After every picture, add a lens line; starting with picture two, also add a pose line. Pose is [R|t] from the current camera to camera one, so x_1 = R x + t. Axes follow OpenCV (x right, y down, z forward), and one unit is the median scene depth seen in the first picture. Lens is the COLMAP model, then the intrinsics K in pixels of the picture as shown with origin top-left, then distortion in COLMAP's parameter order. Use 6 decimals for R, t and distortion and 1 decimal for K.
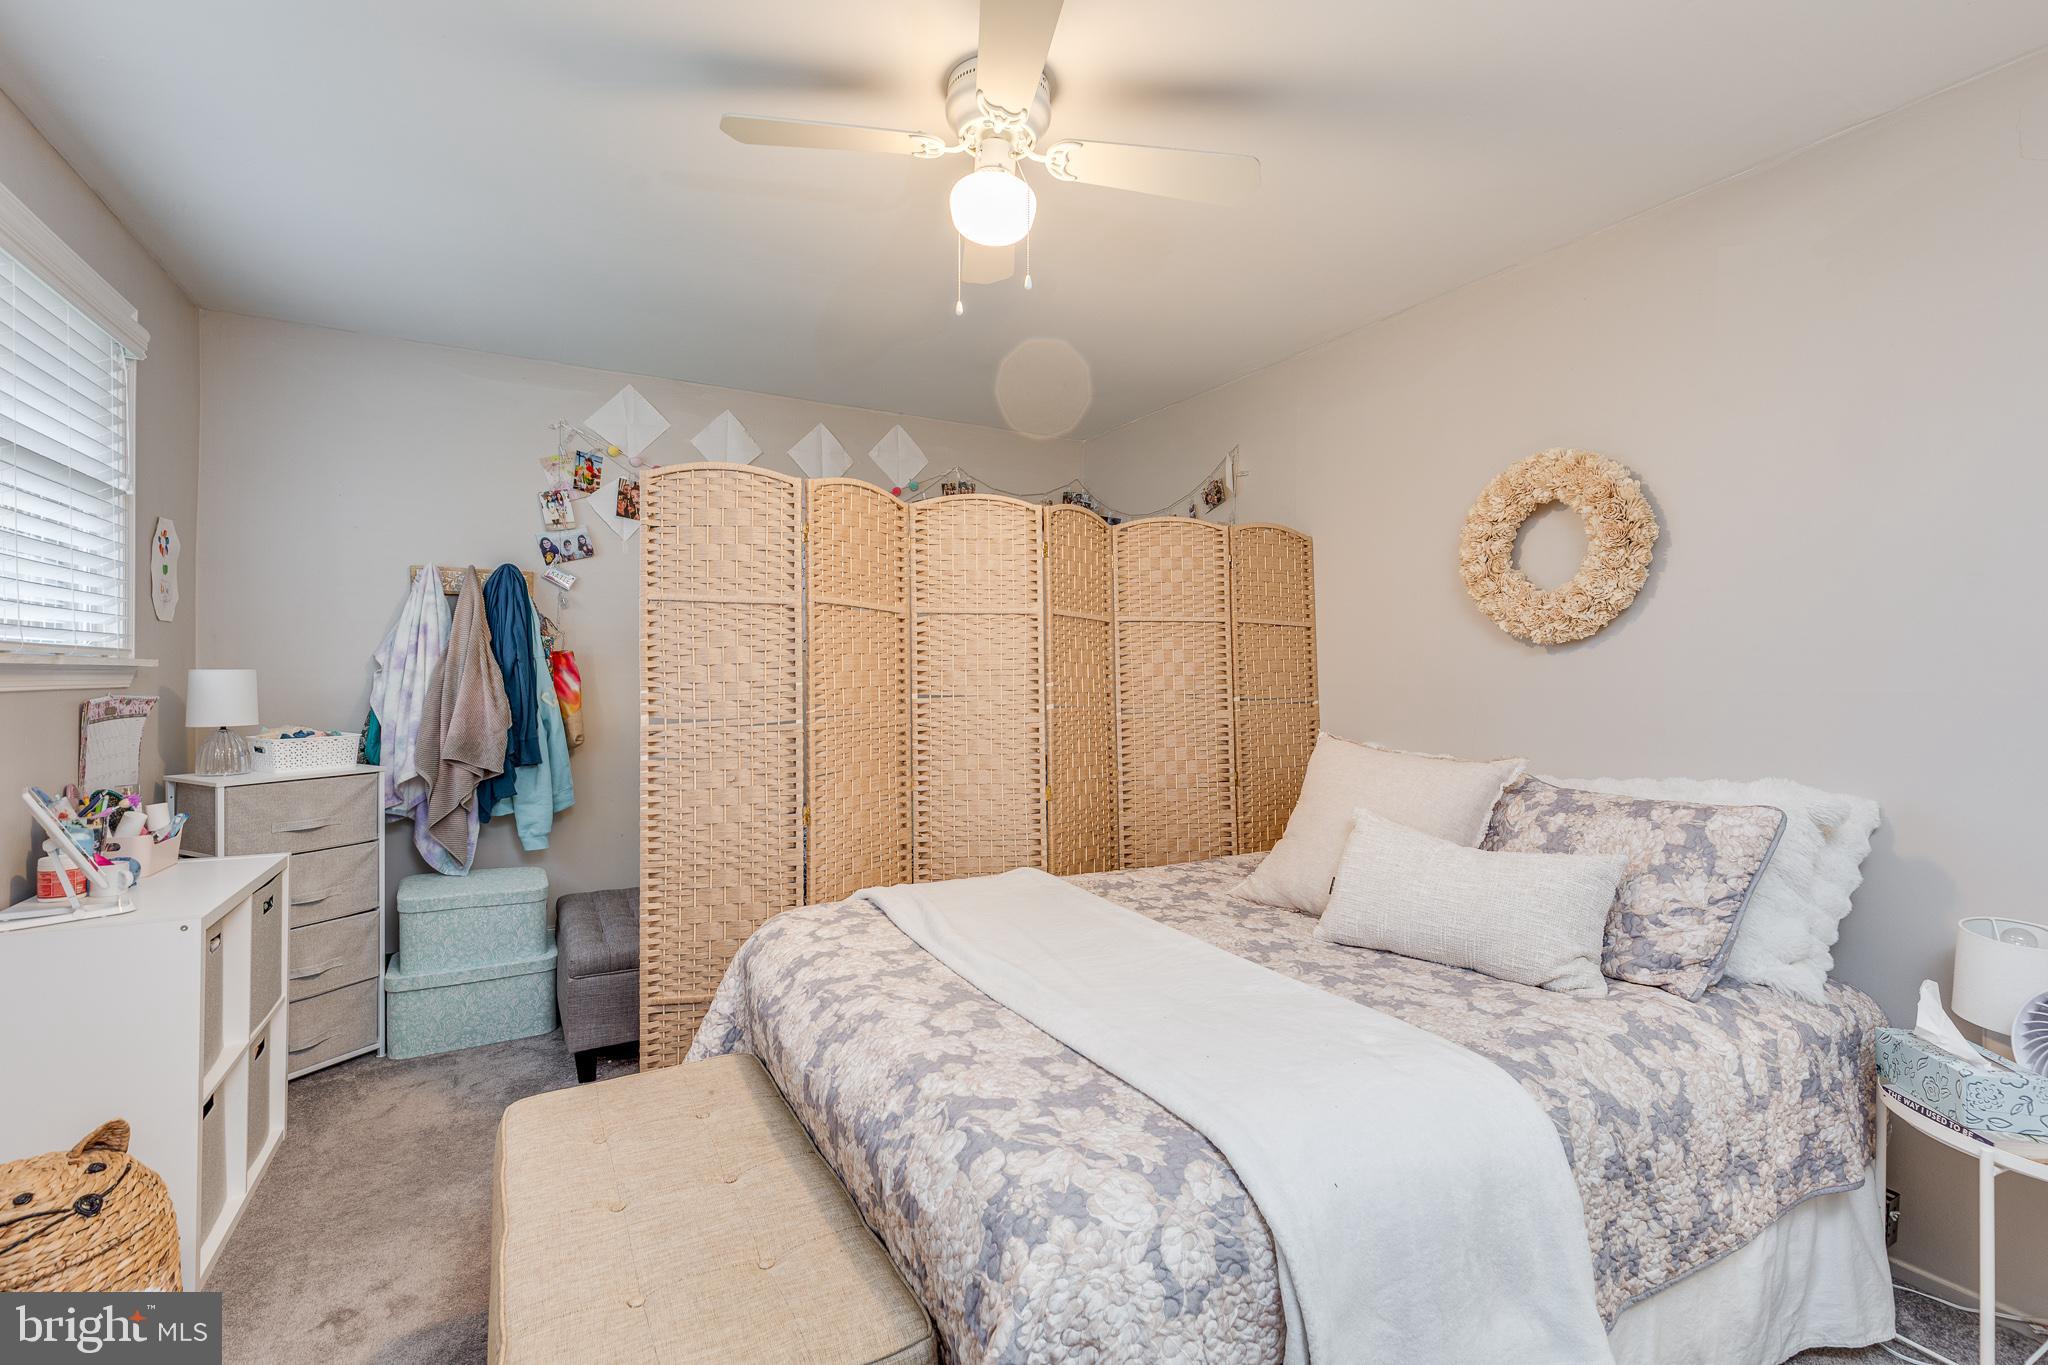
lens RADIAL K [[919.1, 0, 1032.1], [0, 919.1, 674.6], [0, 0, 1]] dist [0.007751, -0.001539]
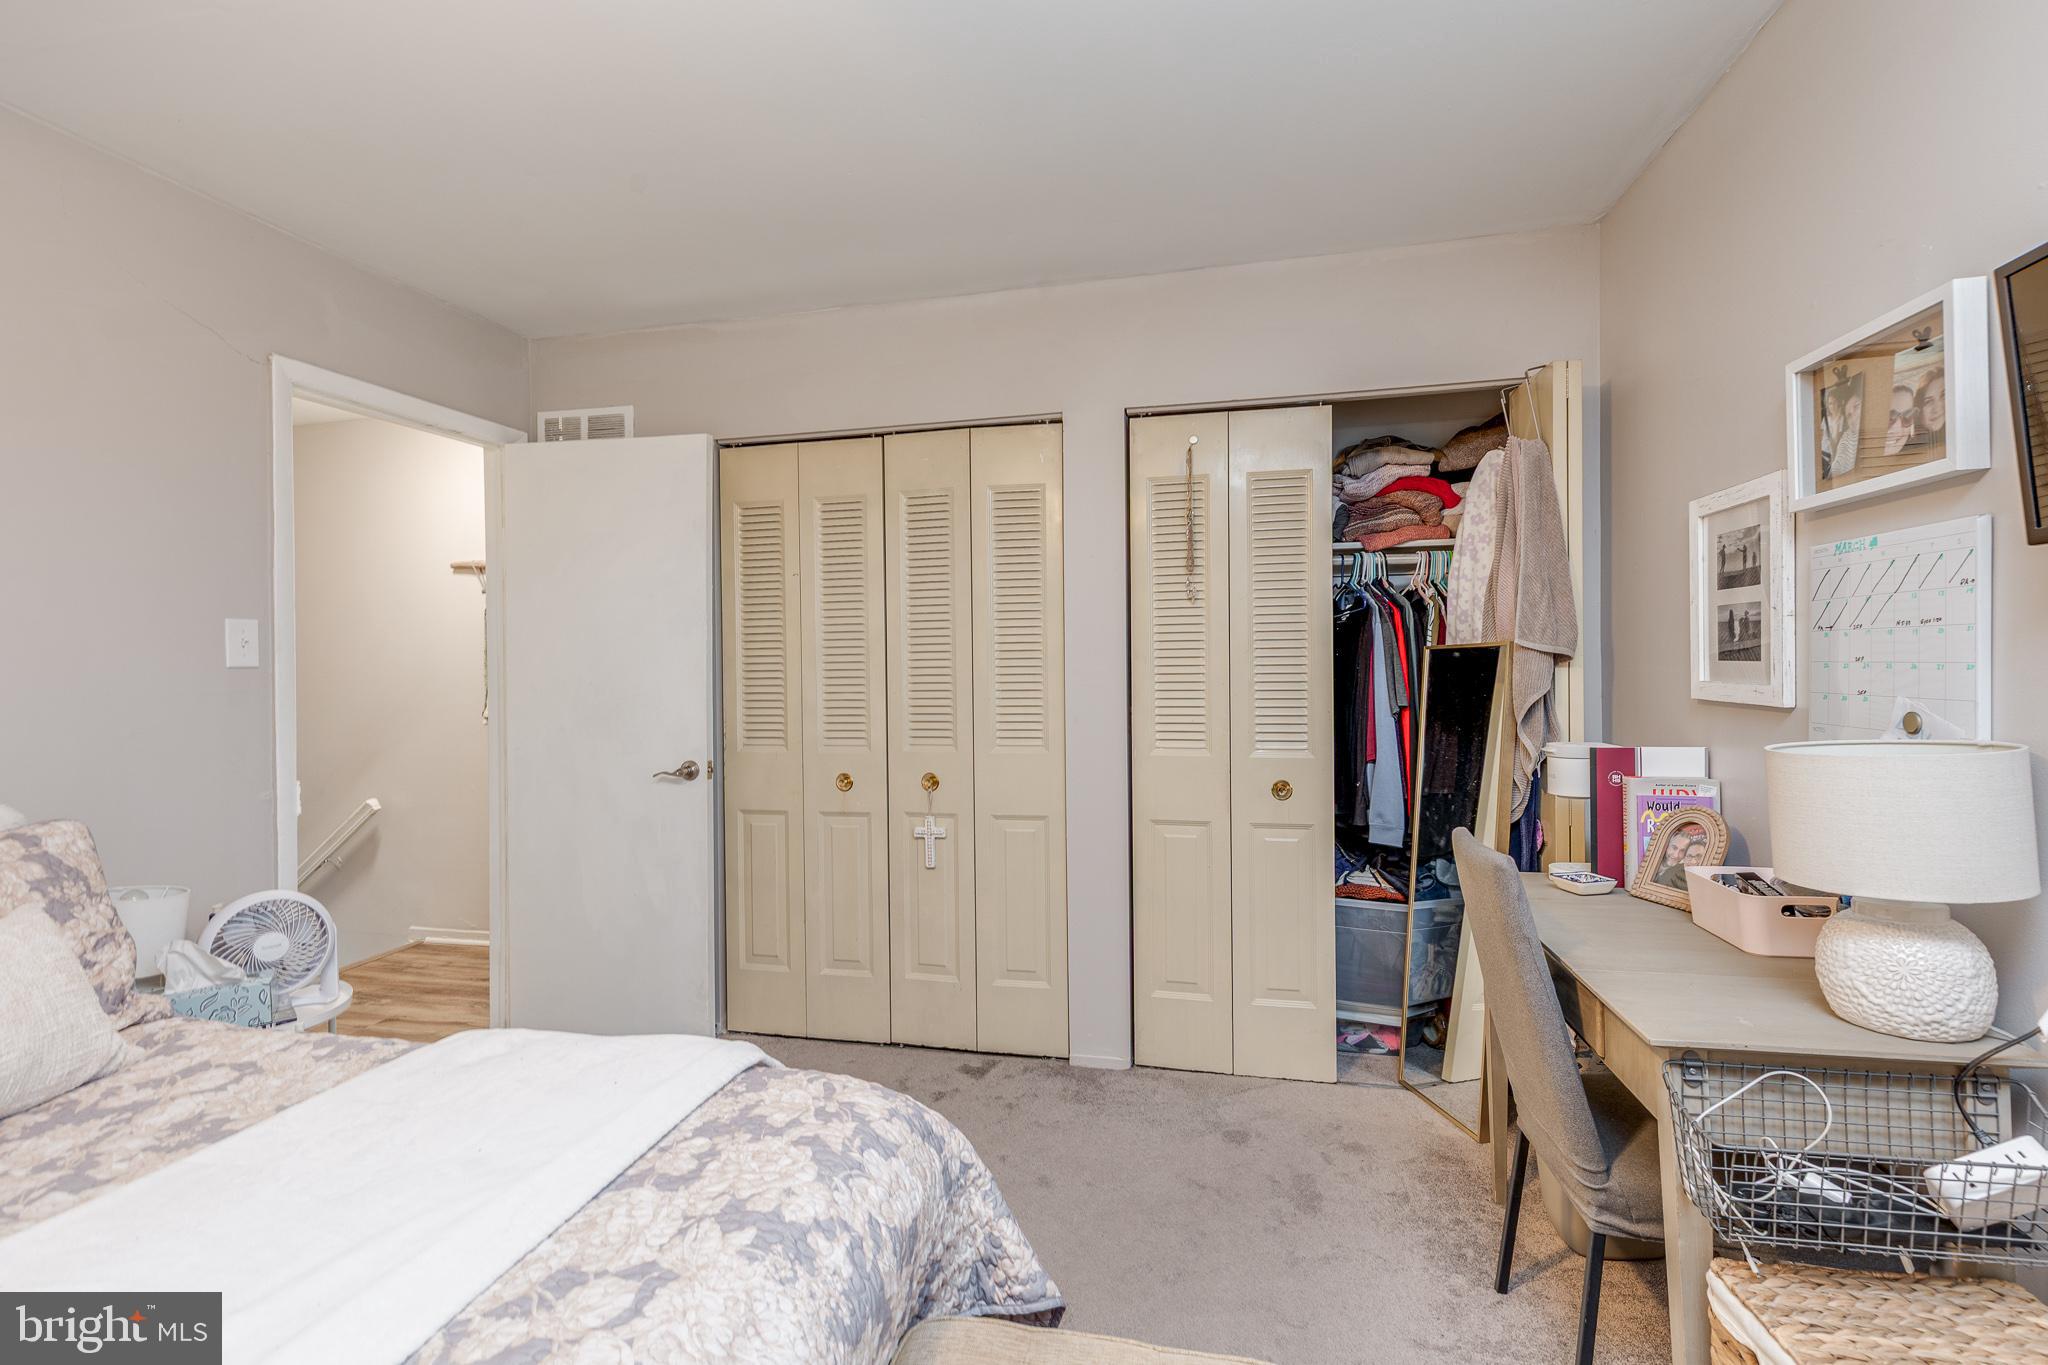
lens RADIAL K [[919.1, 0, 1019.0], [0, 919.1, 671.8], [0, 0, 1]] dist [0.007751, -0.001539]
pose [[-0.736685, 0.008264, 0.676185, -0.546918], [0.011959, 0.999928, 0.000809, 0.005690], [-0.676130, 0.008682, -0.736731, 1.043620]]
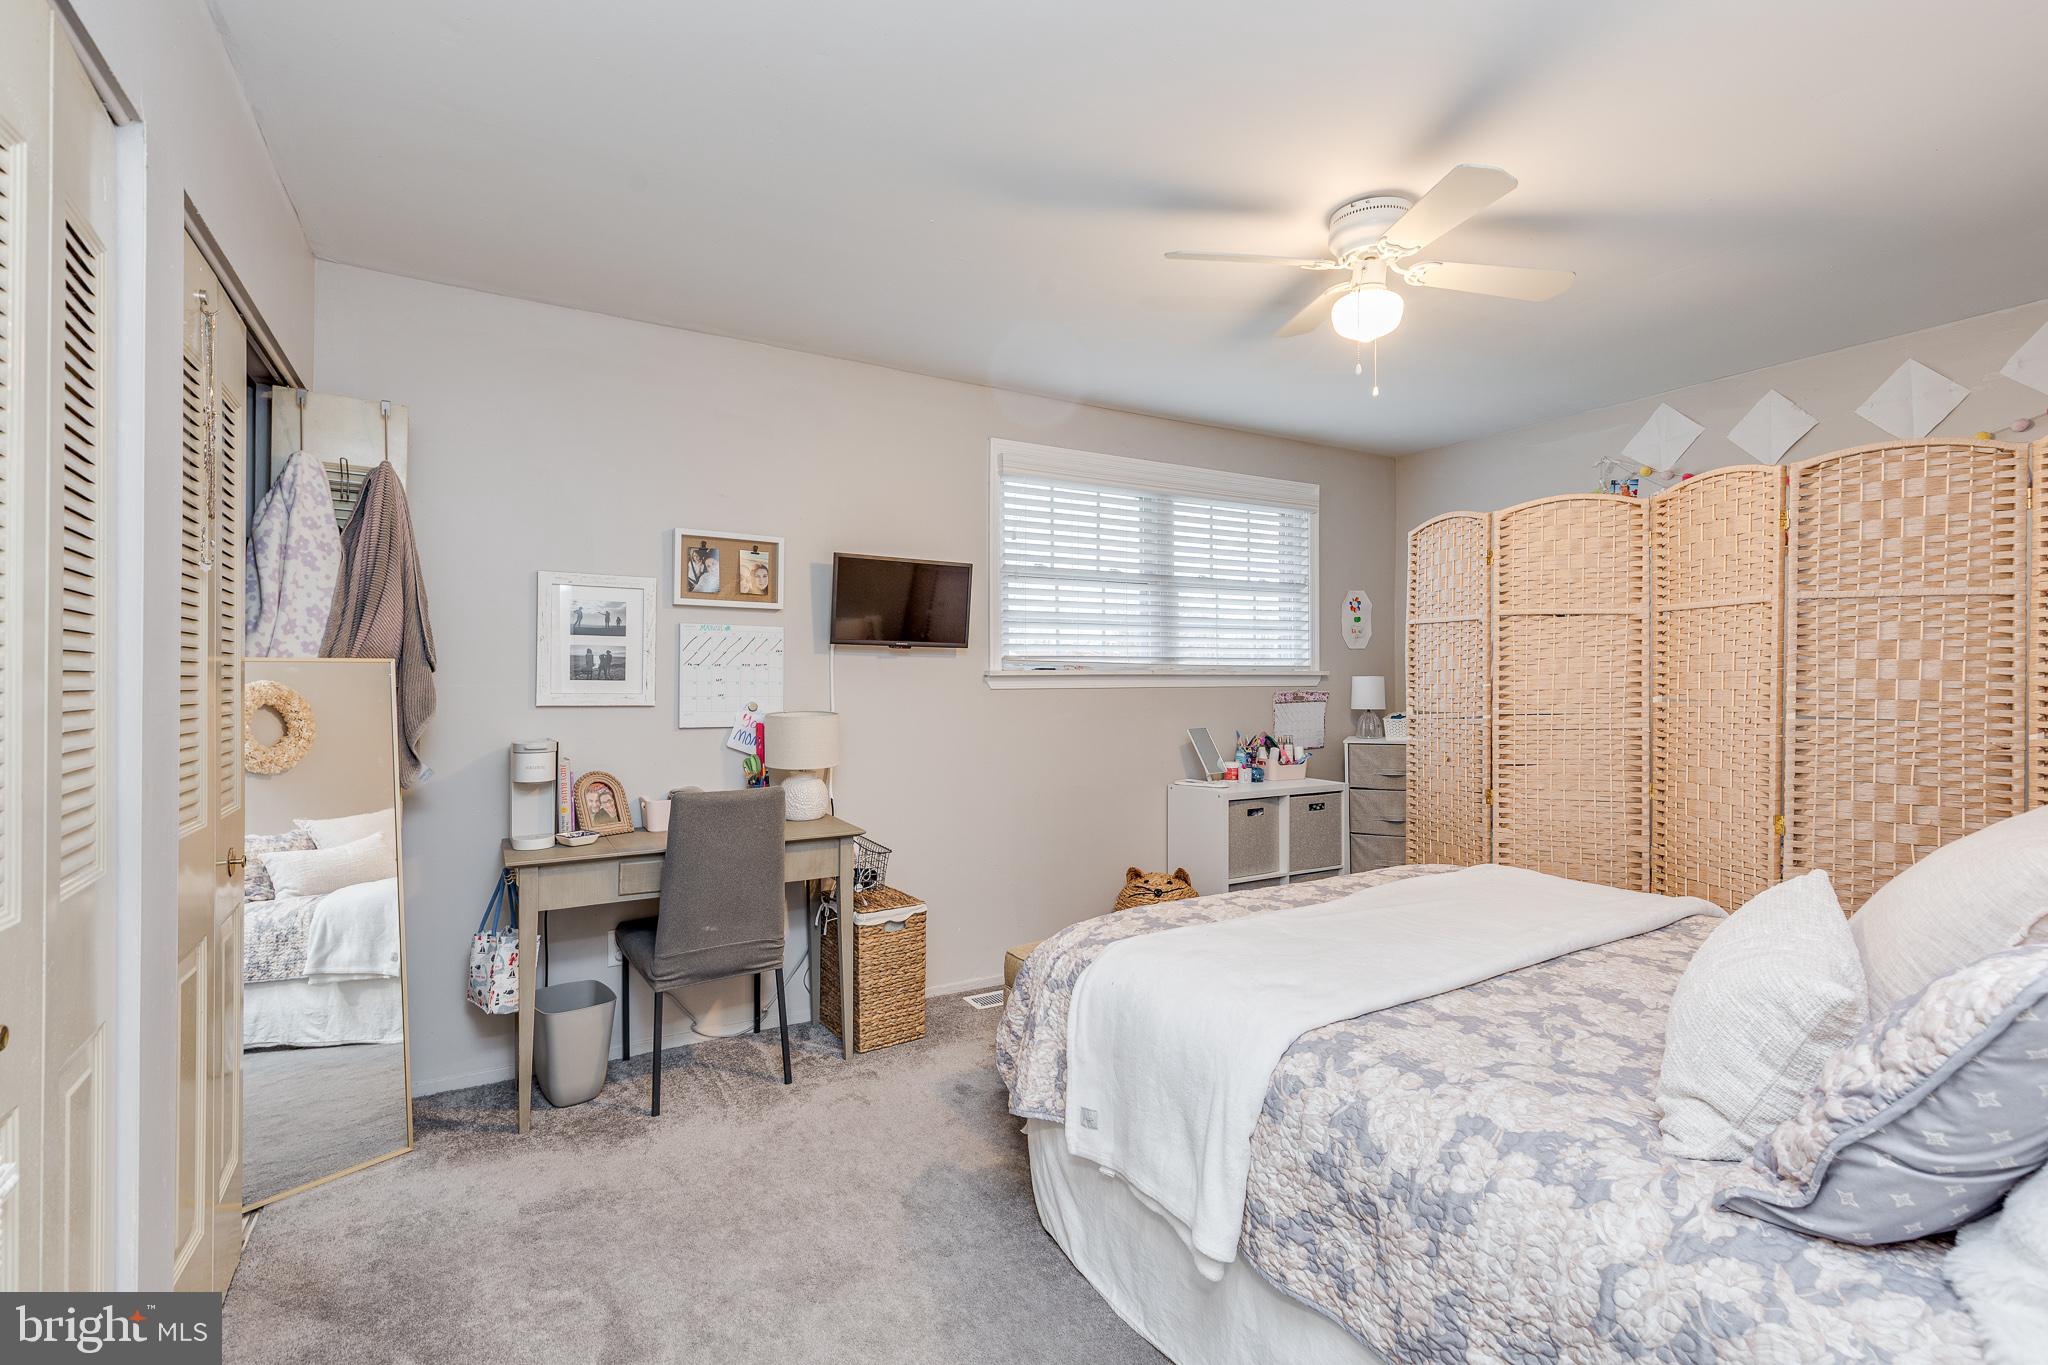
lens RADIAL K [[919.1, 0, 1020.2], [0, 919.1, 680.7], [0, 0, 1]] dist [0.007751, -0.001539]
pose [[0.010827, -0.002190, -0.999939, 1.239957], [0.000292, 0.999998, -0.002187, 0.009038], [0.999941, -0.000268, 0.010827, 0.506536]]
